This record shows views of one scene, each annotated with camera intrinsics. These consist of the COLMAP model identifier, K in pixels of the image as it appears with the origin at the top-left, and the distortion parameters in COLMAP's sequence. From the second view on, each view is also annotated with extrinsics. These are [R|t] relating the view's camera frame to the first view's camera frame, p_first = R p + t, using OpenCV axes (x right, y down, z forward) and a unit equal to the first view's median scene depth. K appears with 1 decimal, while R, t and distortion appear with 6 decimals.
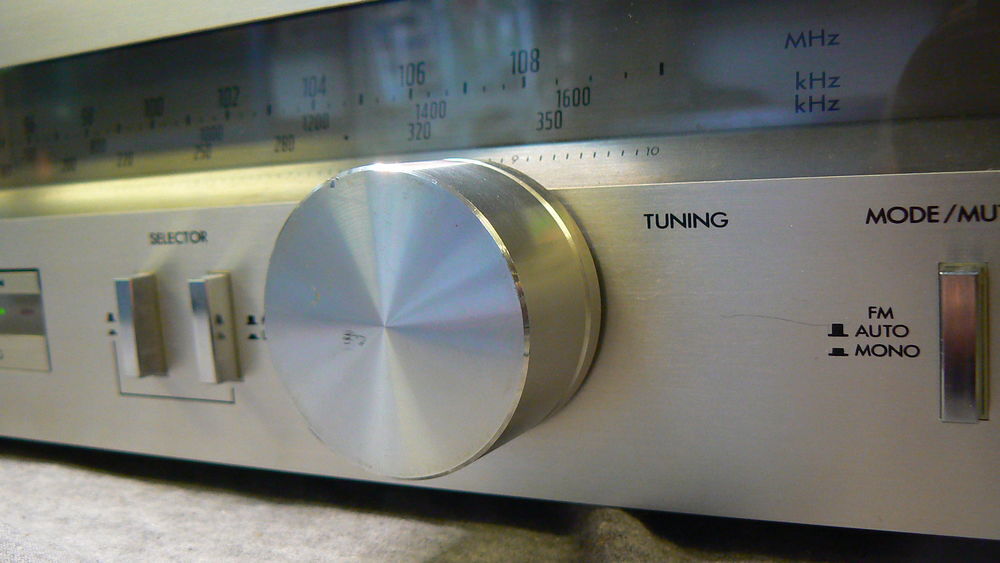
lens RADIAL K [[1077.7, 0, 502.0], [0, 1077.7, 286.9], [0, 0, 1]] dist [-0.144280, 0.000000]
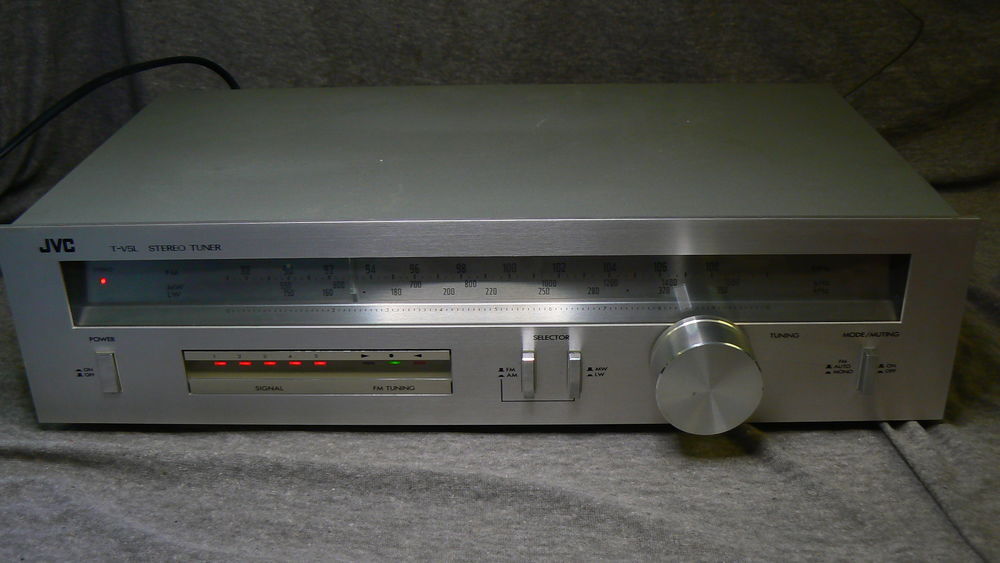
lens RADIAL K [[1077.7, 0, 495.3], [0, 1077.7, 275.2], [0, 0, 1]] dist [-0.144280, 0.000000]
pose [[0.887118, -0.140511, 0.439634, -1.512740], [0.011953, 0.959207, 0.282451, -0.887066], [-0.461388, -0.245312, 0.852610, -0.927091]]
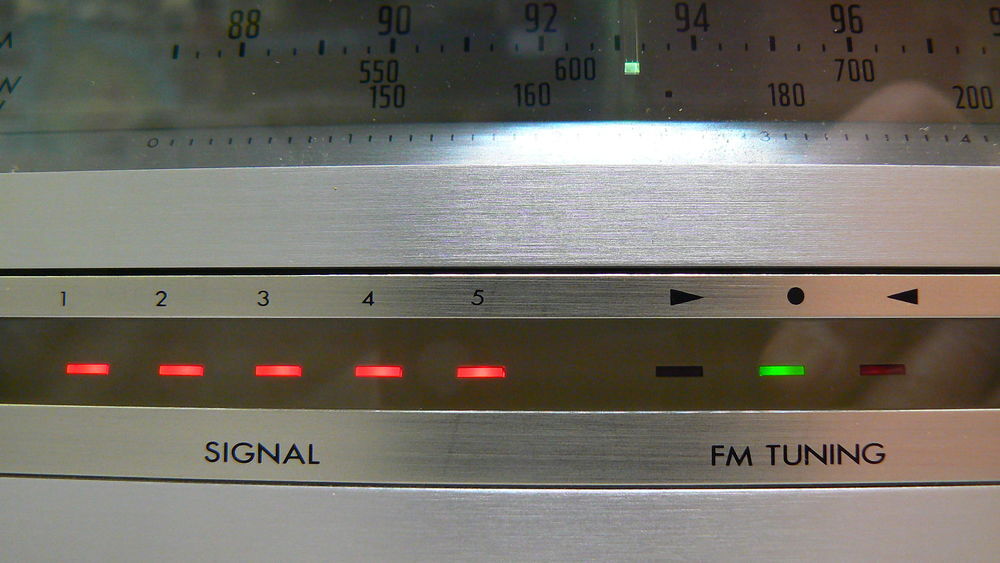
lens RADIAL K [[1077.7, 0, 501.8], [0, 1077.7, 287.7], [0, 0, 1]] dist [-0.144280, 0.000000]
pose [[0.897593, 0.113075, 0.426077, -1.054681], [-0.013250, 0.973026, -0.230316, 0.130822], [-0.440627, 0.201085, 0.874879, 0.822858]]
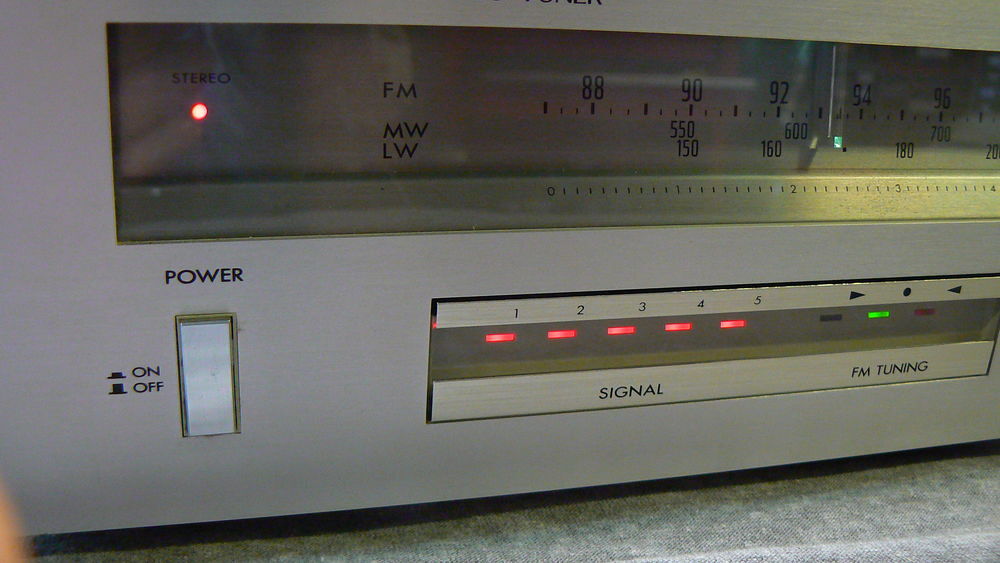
lens RADIAL K [[1077.7, 0, 522.0], [0, 1077.7, 292.3], [0, 0, 1]] dist [-0.144280, 0.000000]
pose [[0.686328, -0.143177, 0.713060, -1.701057], [-0.034481, 0.972923, 0.228544, -0.238316], [-0.726475, -0.181443, 0.662807, 0.839133]]
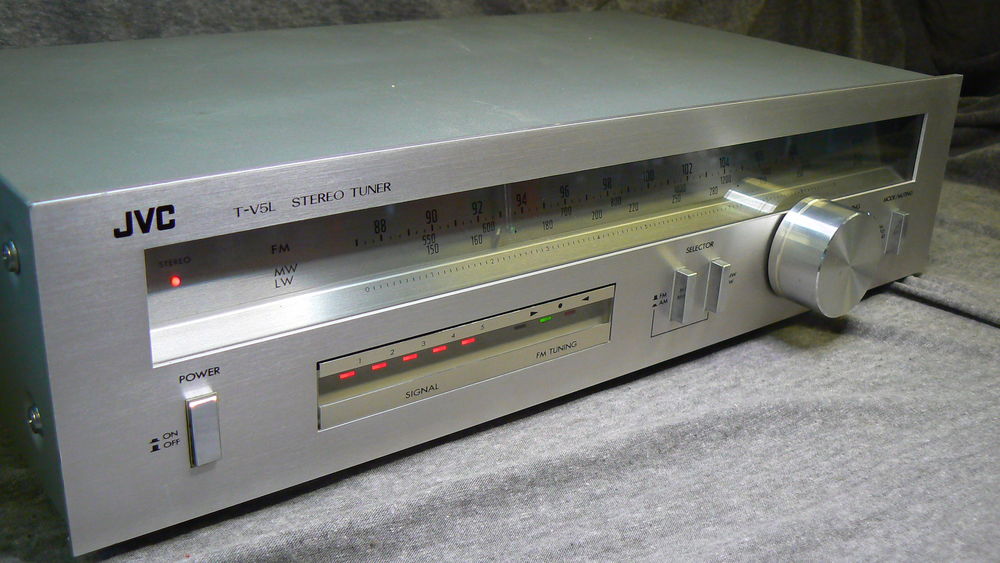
lens RADIAL K [[1077.7, 0, 517.4], [0, 1077.7, 260.8], [0, 0, 1]] dist [-0.144280, 0.000000]
pose [[0.373284, -0.233630, 0.897817, -2.416733], [0.032526, 0.970472, 0.239013, -0.551903], [-0.927147, -0.060018, 0.369861, 0.626552]]
